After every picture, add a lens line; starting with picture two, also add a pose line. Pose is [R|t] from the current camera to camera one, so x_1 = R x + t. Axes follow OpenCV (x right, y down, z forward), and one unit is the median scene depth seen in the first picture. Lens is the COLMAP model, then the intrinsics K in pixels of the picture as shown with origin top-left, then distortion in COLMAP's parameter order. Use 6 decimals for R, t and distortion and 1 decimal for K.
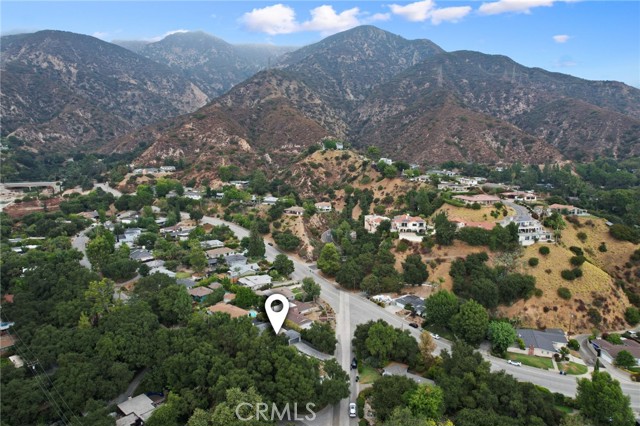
lens RADIAL K [[407.9, 0, 323.6], [0, 407.9, 216.0], [0, 0, 1]] dist [-0.054501, 0.043927]
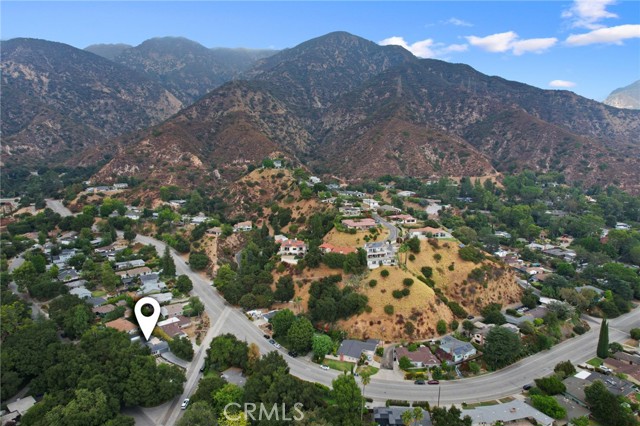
lens RADIAL K [[407.9, 0, 324.6], [0, 407.9, 216.5], [0, 0, 1]] dist [-0.054501, 0.043927]
pose [[0.999624, -0.010164, 0.025472, 0.134045], [0.010013, 0.999932, 0.006060, -0.037784], [-0.025532, -0.005803, 0.999657, -0.088687]]
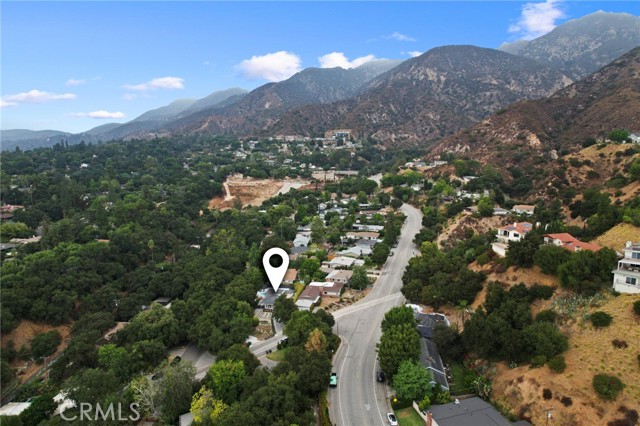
lens RADIAL K [[407.9, 0, 319.6], [0, 407.9, 216.0], [0, 0, 1]] dist [-0.054501, 0.043927]
pose [[0.602256, 0.123313, -0.788722, 0.274837], [-0.126638, 0.990245, 0.058121, -0.004609], [0.788195, 0.064879, 0.611997, 0.131501]]
